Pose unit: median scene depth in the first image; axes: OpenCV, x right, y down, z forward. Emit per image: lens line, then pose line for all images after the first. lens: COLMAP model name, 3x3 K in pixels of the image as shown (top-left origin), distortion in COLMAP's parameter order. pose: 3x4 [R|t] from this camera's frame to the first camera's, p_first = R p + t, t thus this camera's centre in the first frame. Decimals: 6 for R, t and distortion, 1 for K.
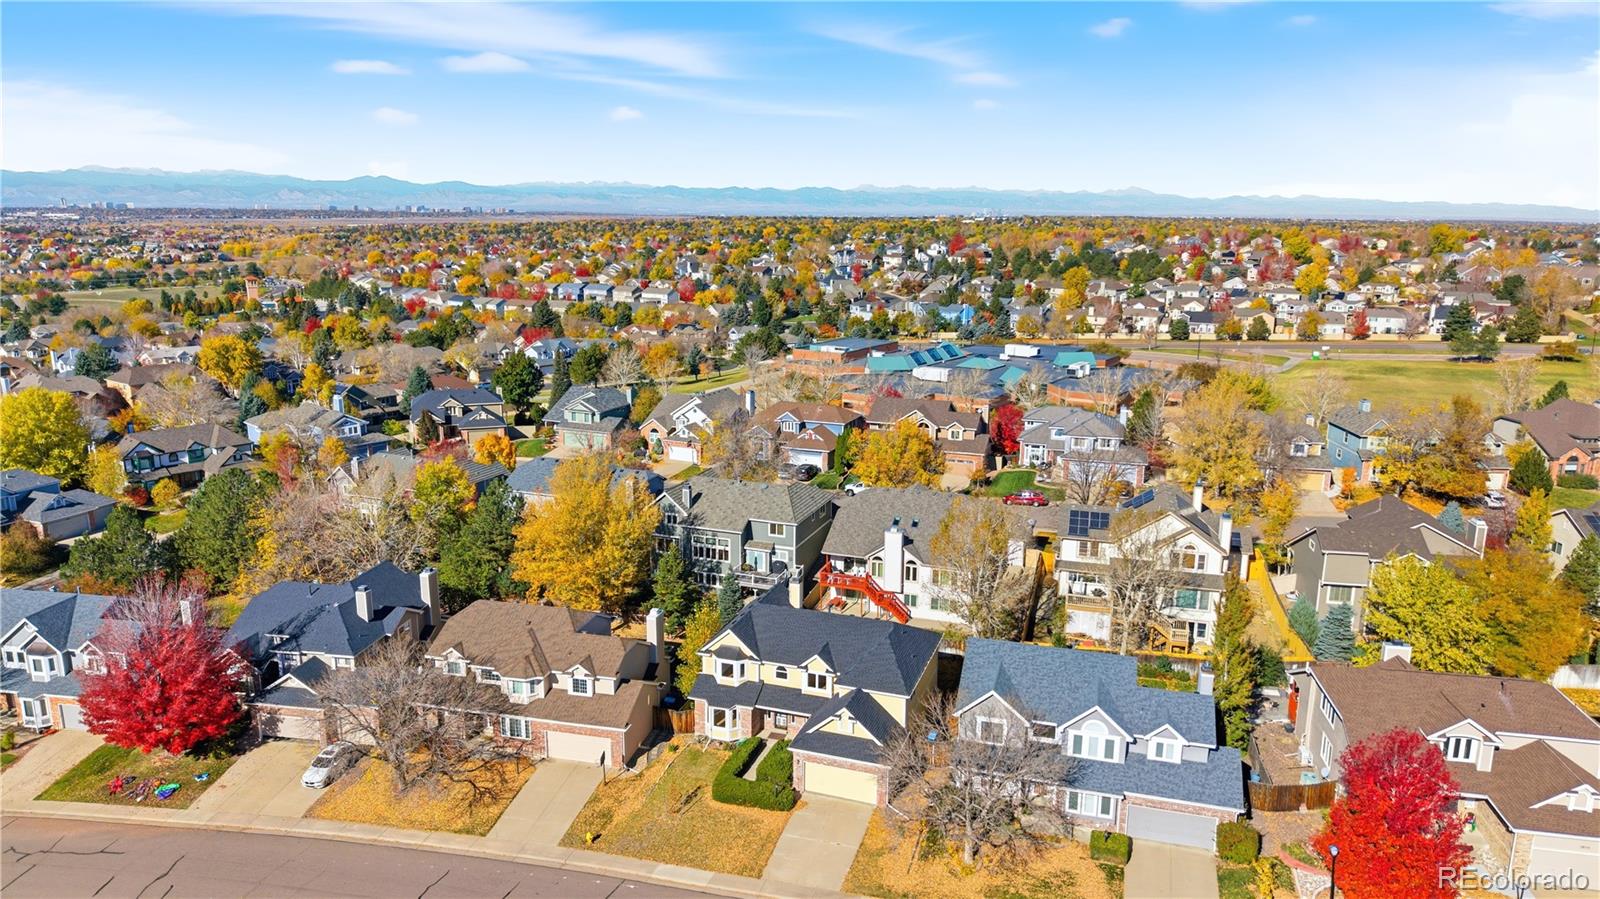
lens RADIAL K [[1069.3, 0, 800.0], [0, 1069.3, 449.5], [0, 0, 1]] dist [0.122616, -0.159304]
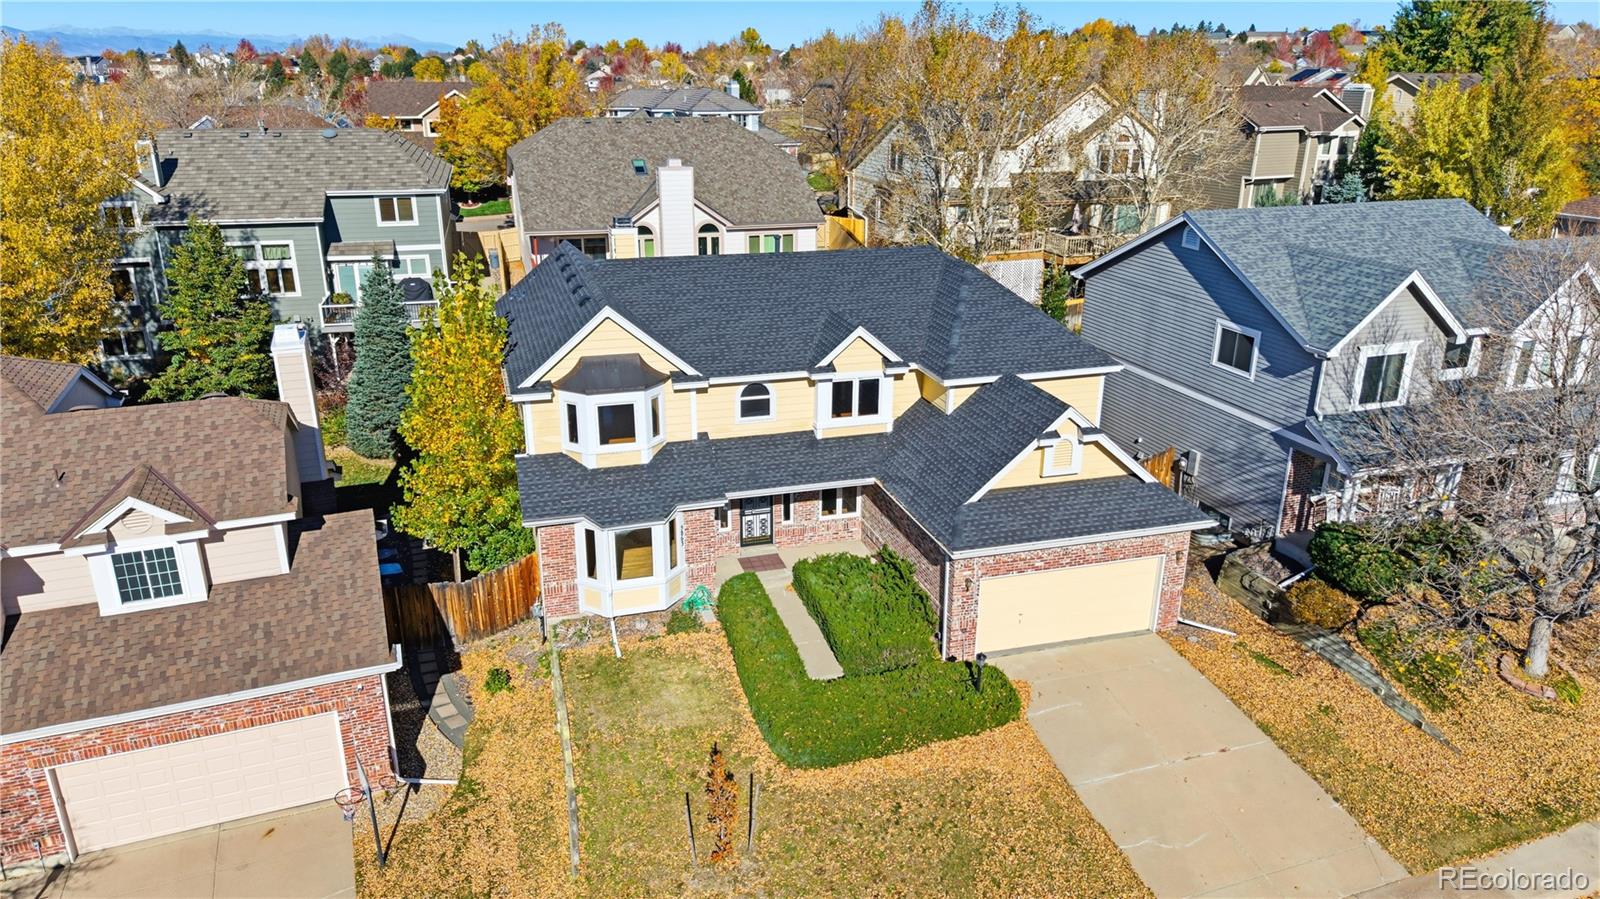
lens RADIAL K [[1069.3, 0, 800.0], [0, 1069.3, 449.5], [0, 0, 1]] dist [0.122616, -0.159304]
pose [[0.815477, -0.205601, 0.541041, -0.211761], [0.133354, 0.976373, 0.170035, 0.161977], [-0.563217, -0.066510, 0.823628, 0.676785]]
